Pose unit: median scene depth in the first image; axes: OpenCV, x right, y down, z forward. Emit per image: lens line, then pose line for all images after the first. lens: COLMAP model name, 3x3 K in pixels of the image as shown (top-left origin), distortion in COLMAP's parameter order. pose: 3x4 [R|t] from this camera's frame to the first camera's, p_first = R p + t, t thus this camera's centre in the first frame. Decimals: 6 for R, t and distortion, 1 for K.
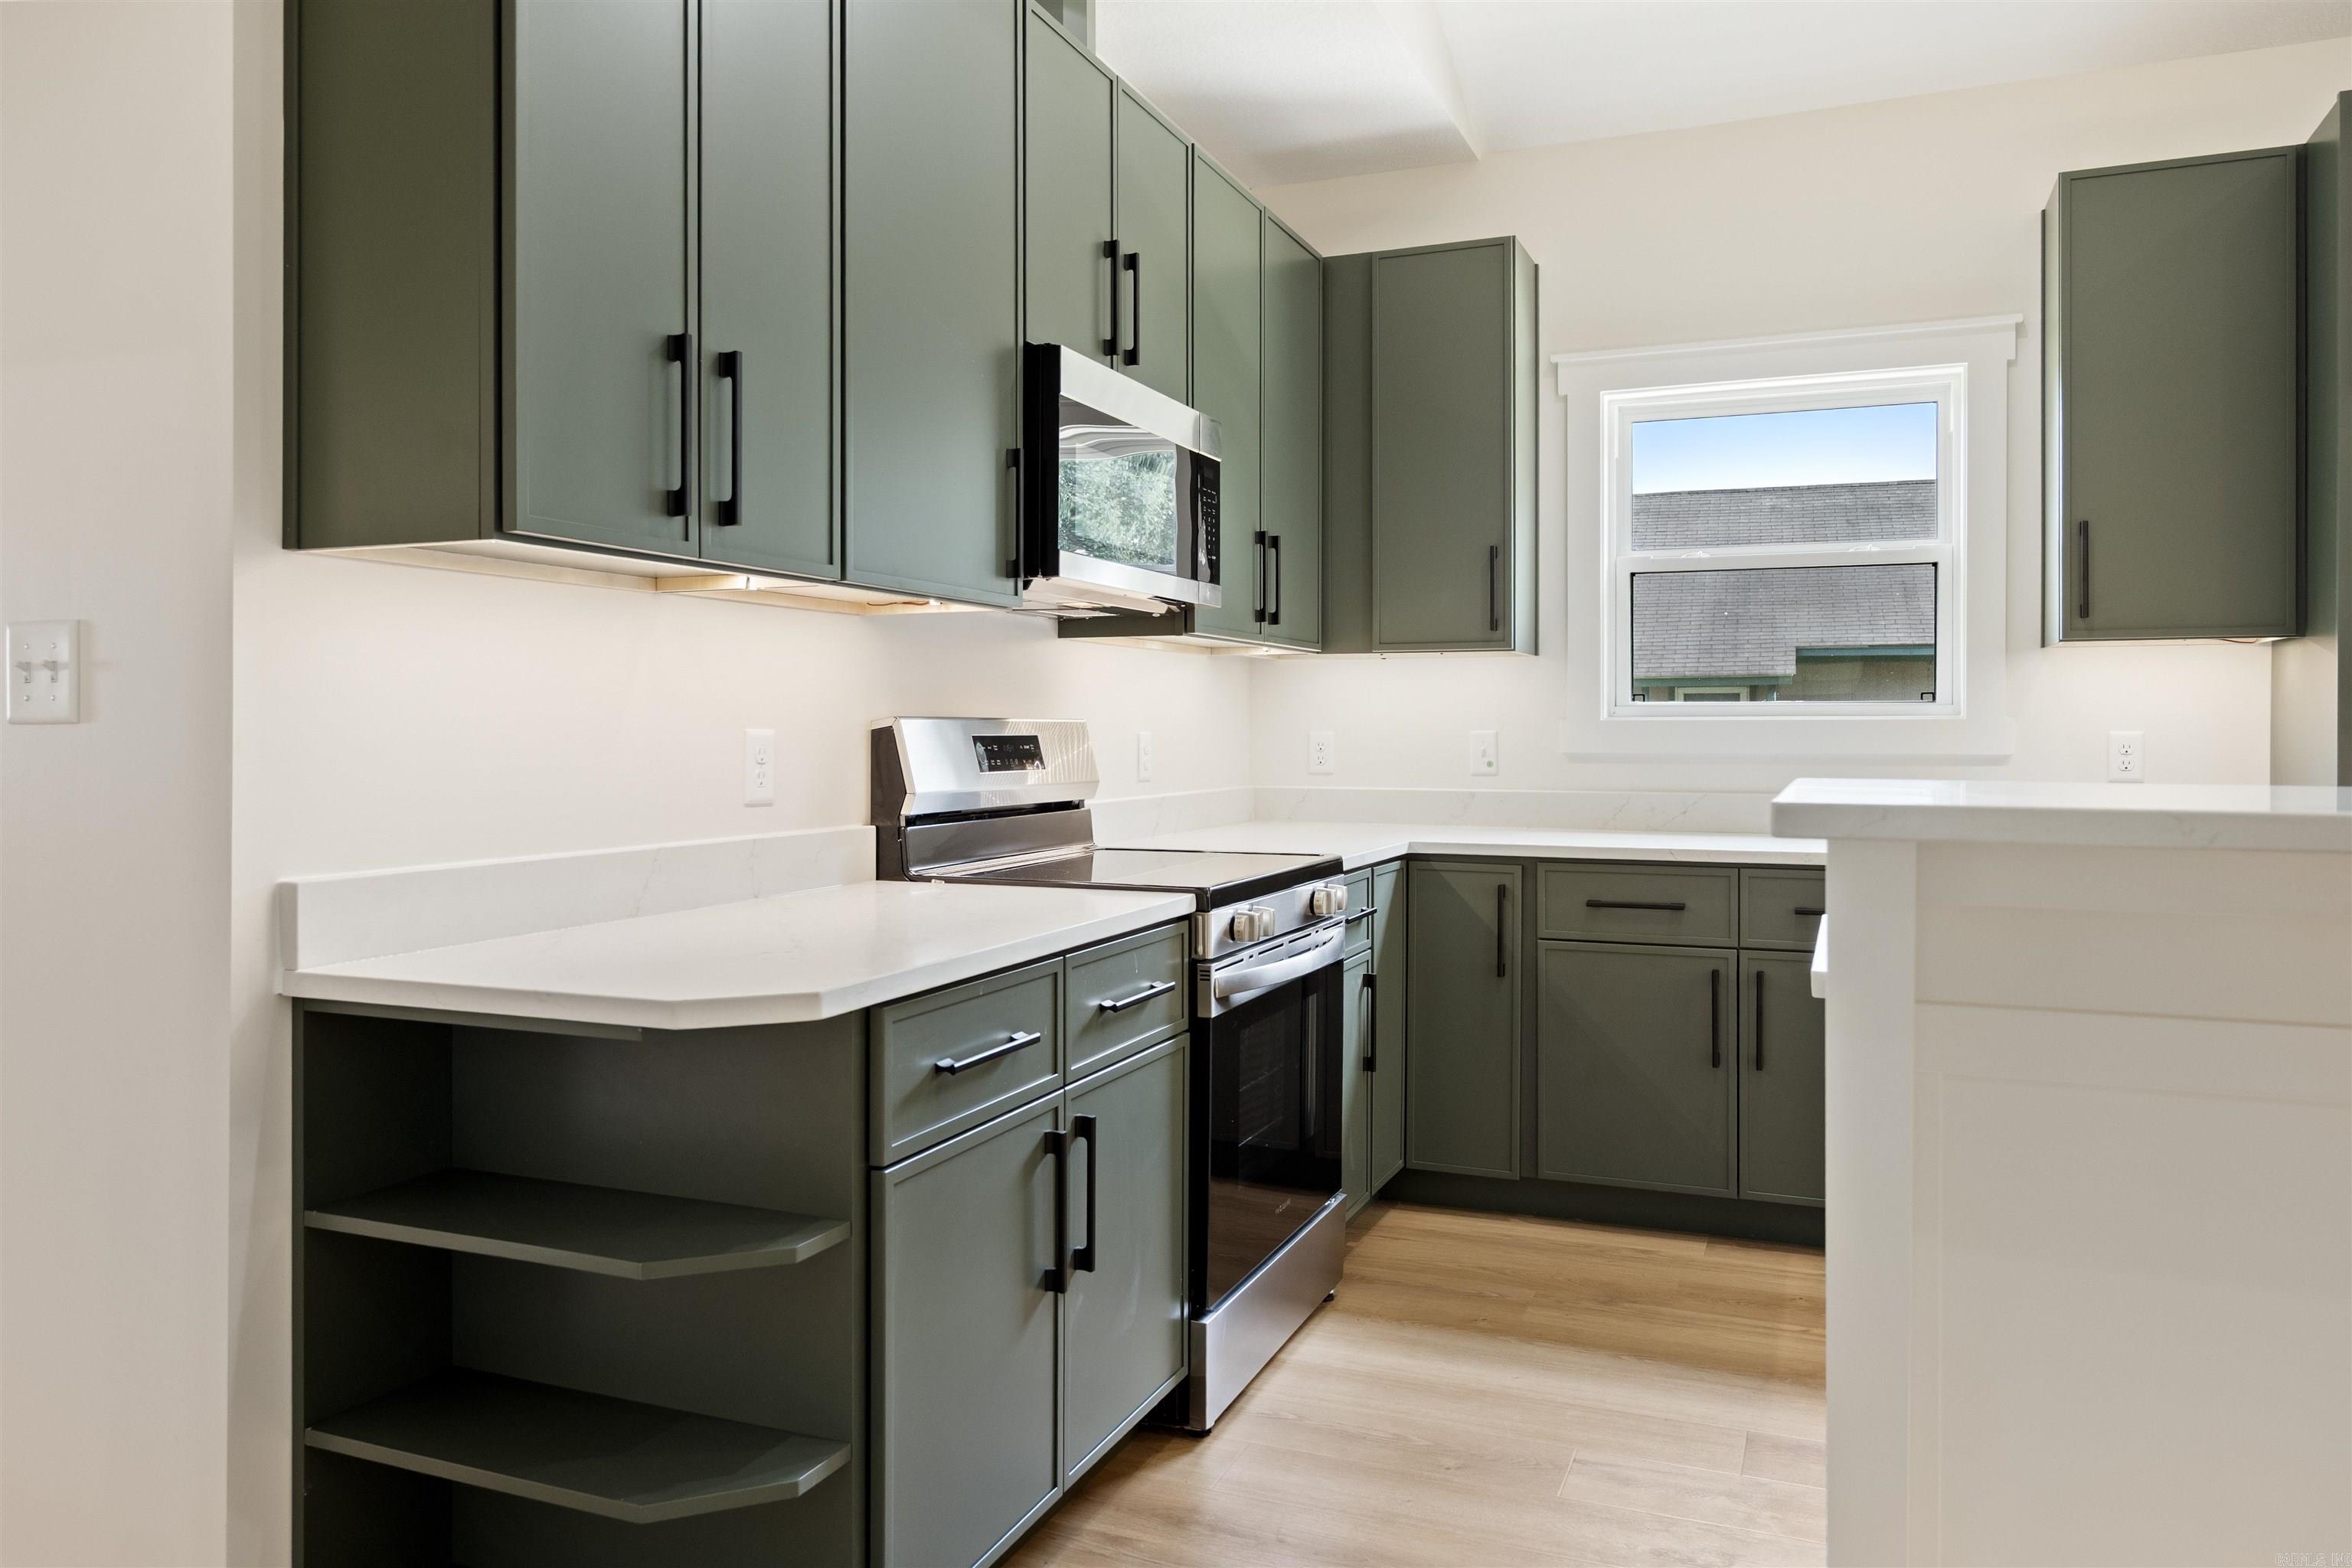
lens RADIAL K [[1621.3, 0, 1200.5], [0, 1621.3, 735.7], [0, 0, 1]] dist [0.012083, -0.003269]
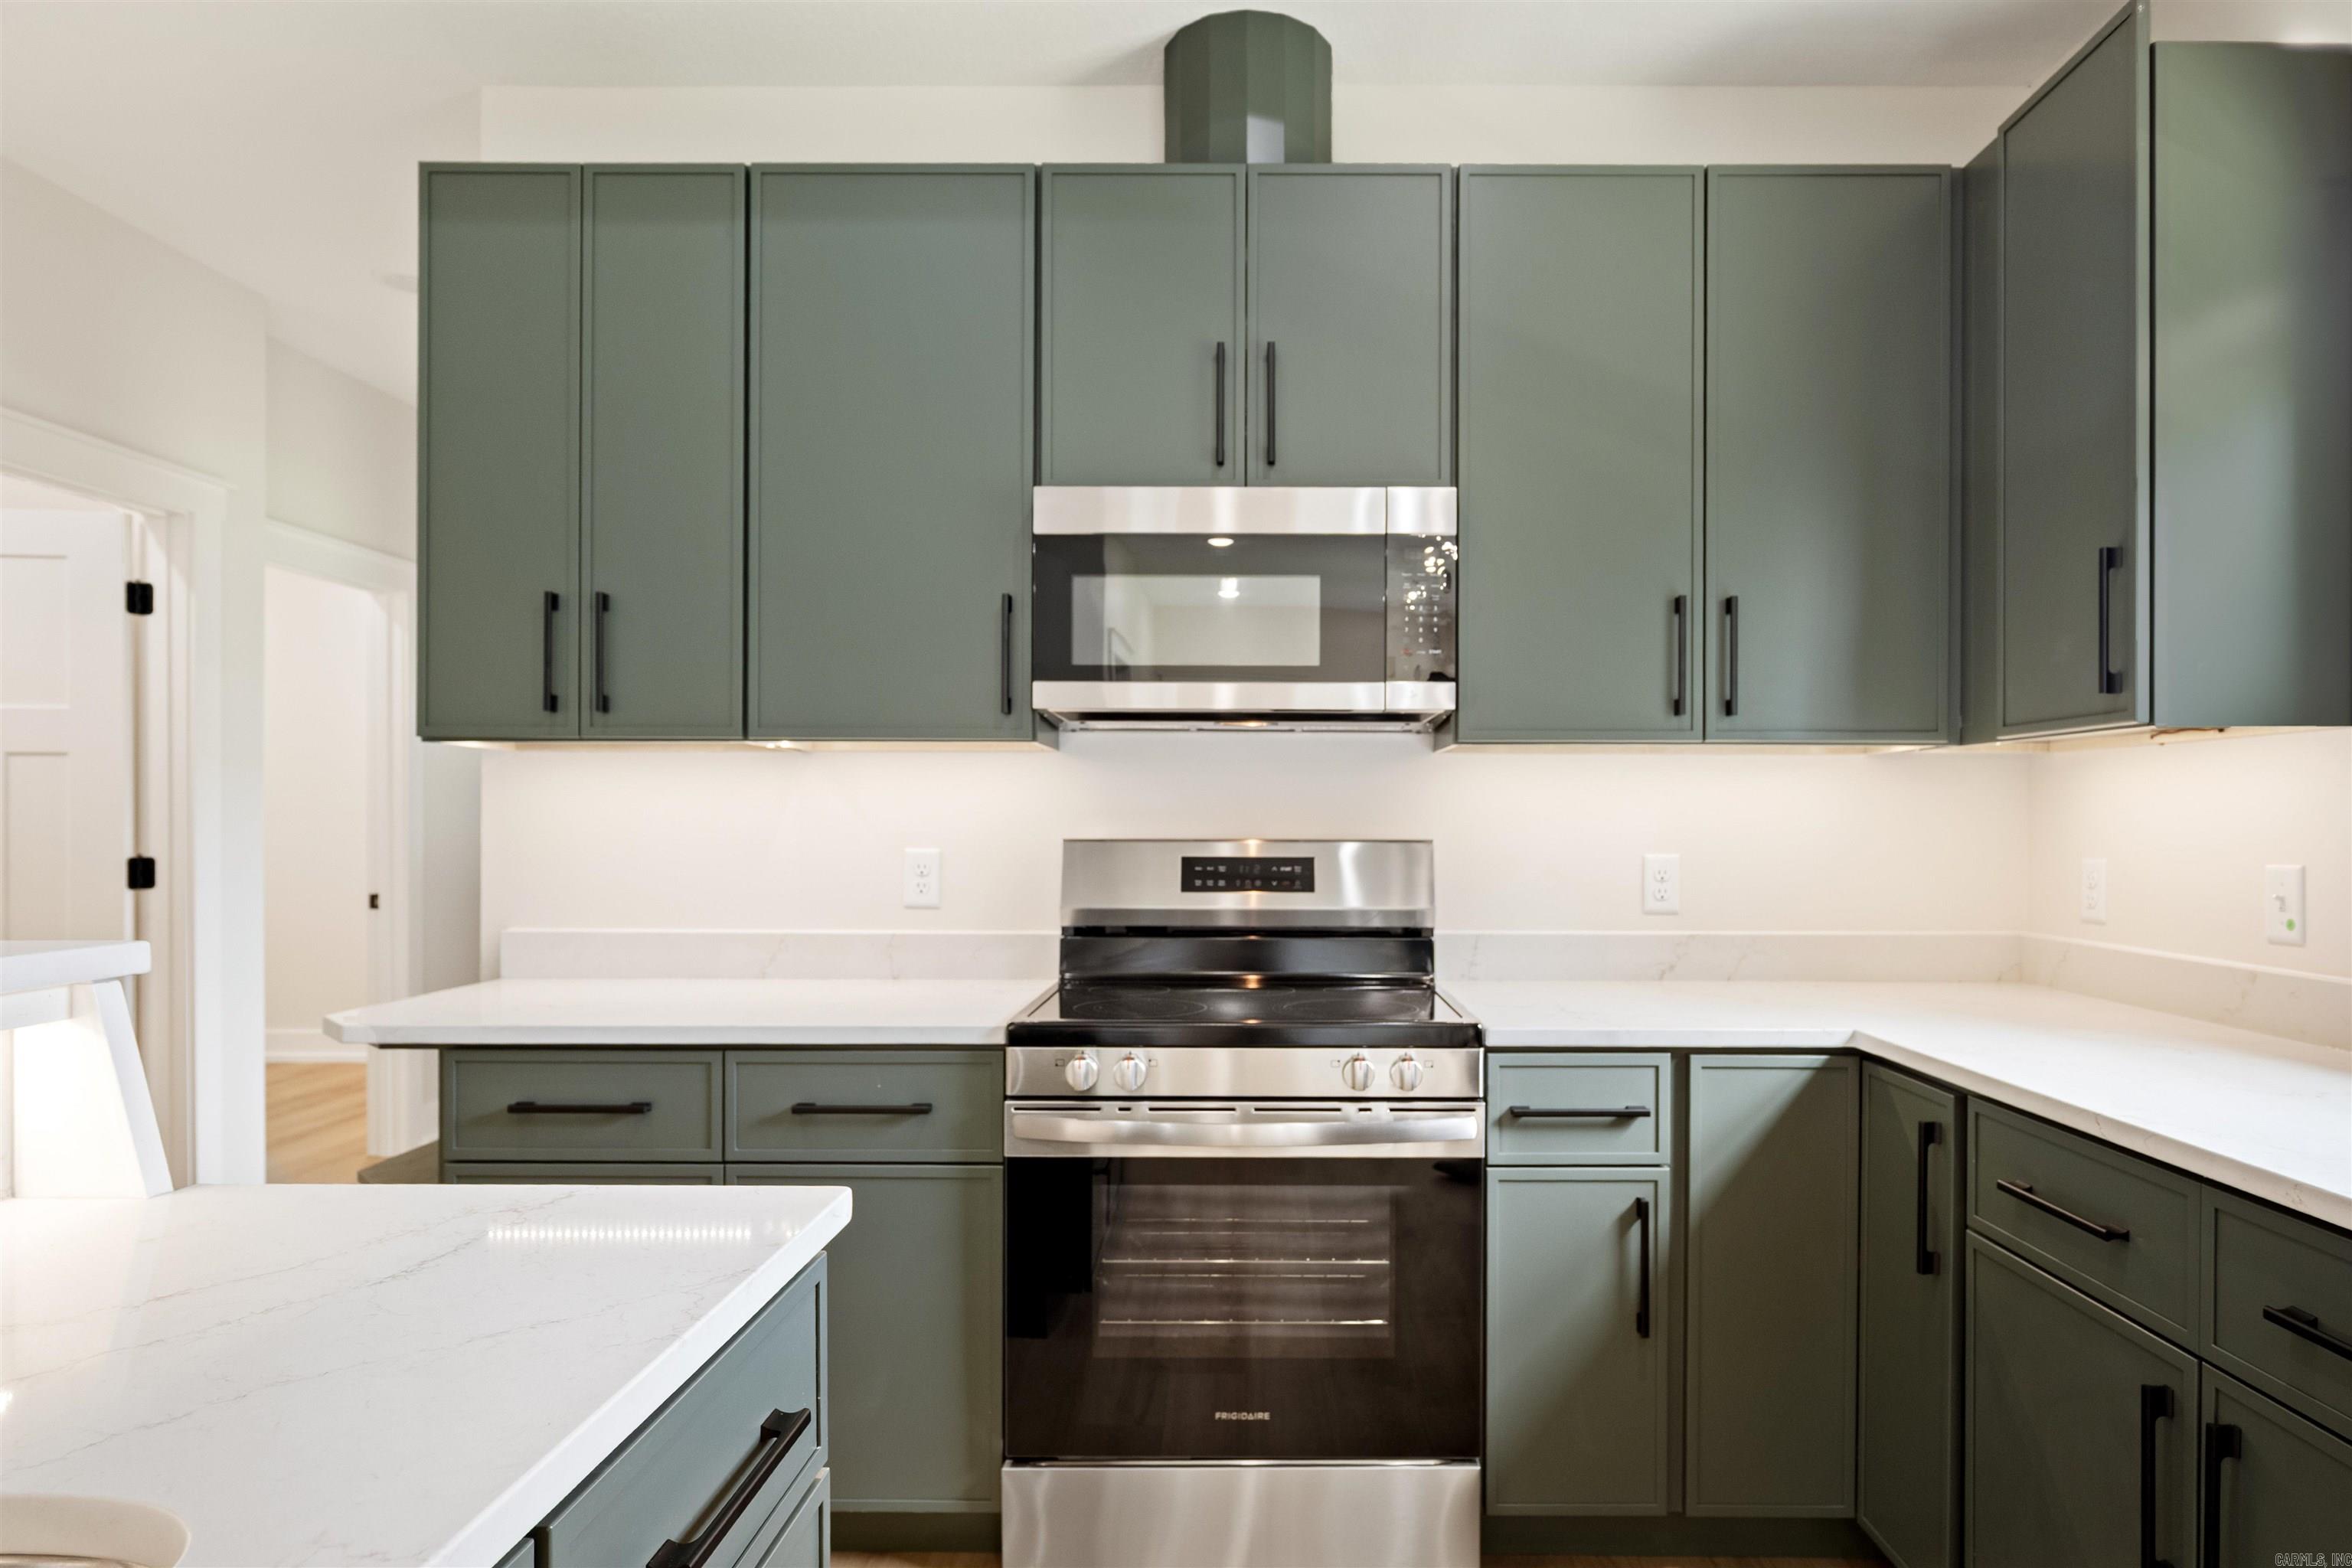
lens RADIAL K [[1362.7, 0, 1232.9], [0, 1362.7, 824.5], [0, 0, 1]] dist [0.001381, -0.004101]
pose [[0.369304, 0.001852, -0.929307, 0.594794], [-0.006682, 0.999977, -0.000663, -0.017409], [0.929285, 0.006454, 0.369308, 0.605917]]
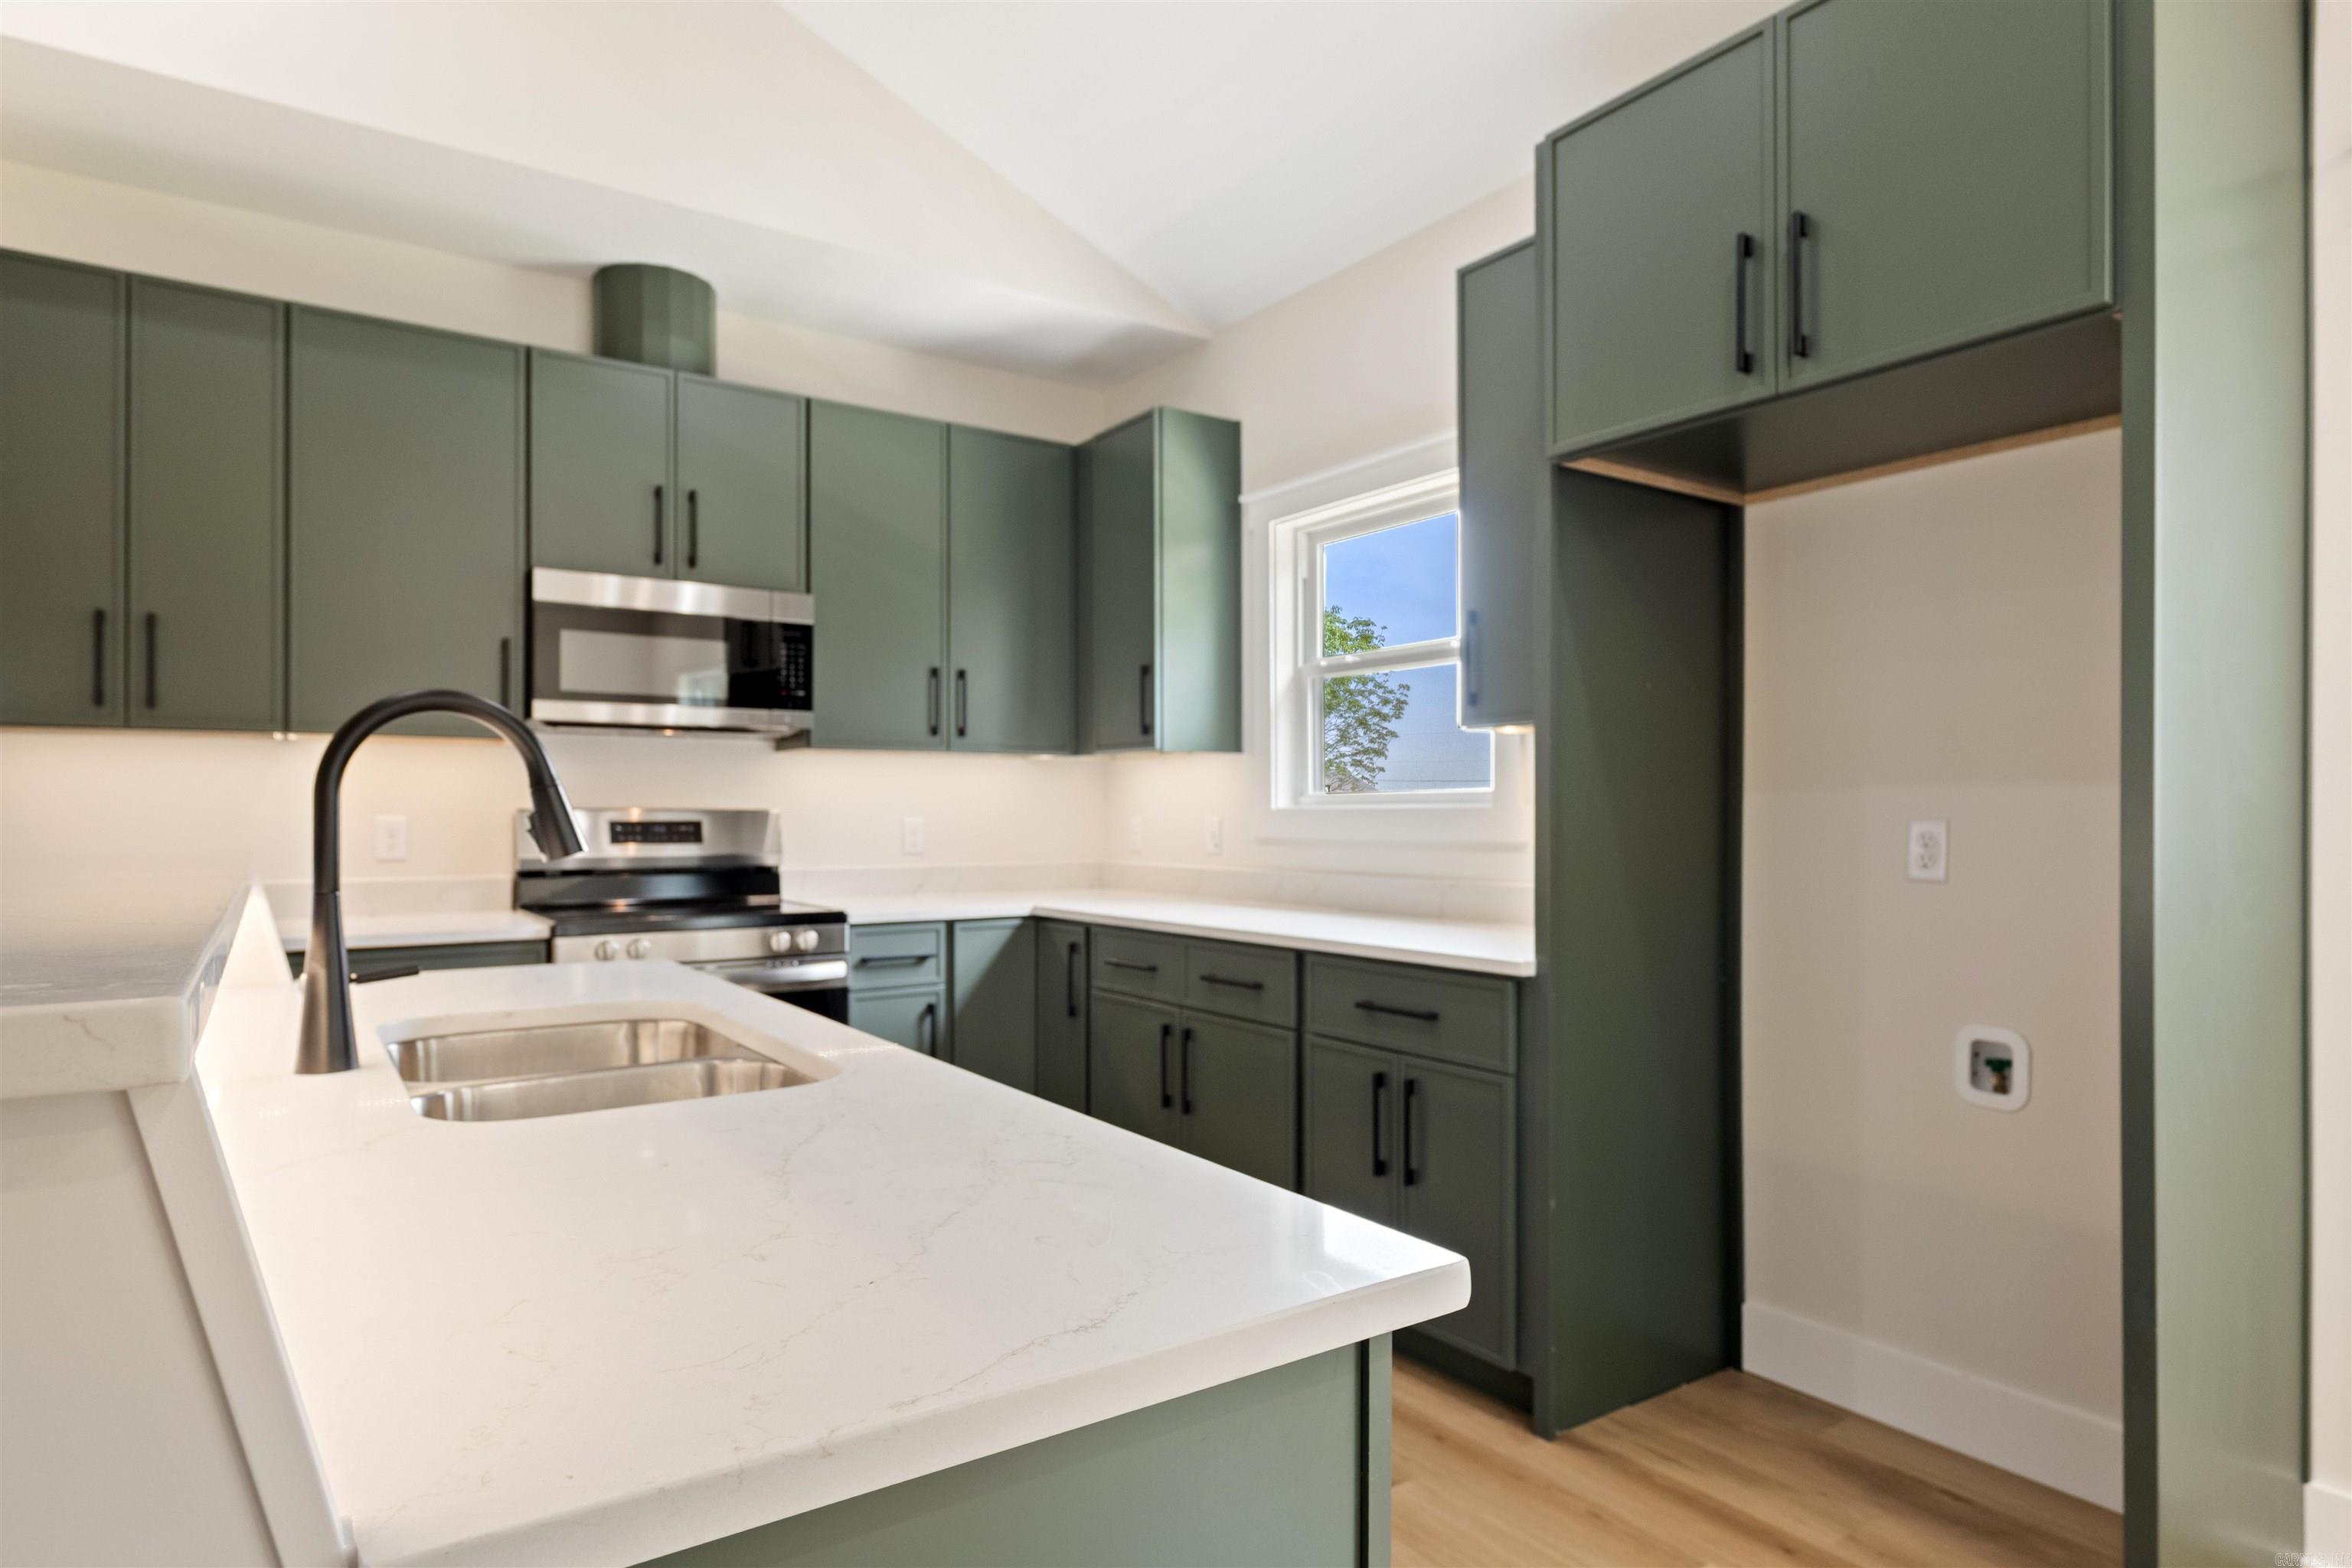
lens RADIAL K [[1362.7, 0, 1182.1], [0, 1362.7, 821.2], [0, 0, 1]] dist [0.001381, -0.004101]
pose [[0.837608, 0.001147, -0.546271, 0.869293], [-0.001447, 0.999999, -0.000119, -0.000320], [0.546271, 0.000890, 0.837608, 0.190339]]
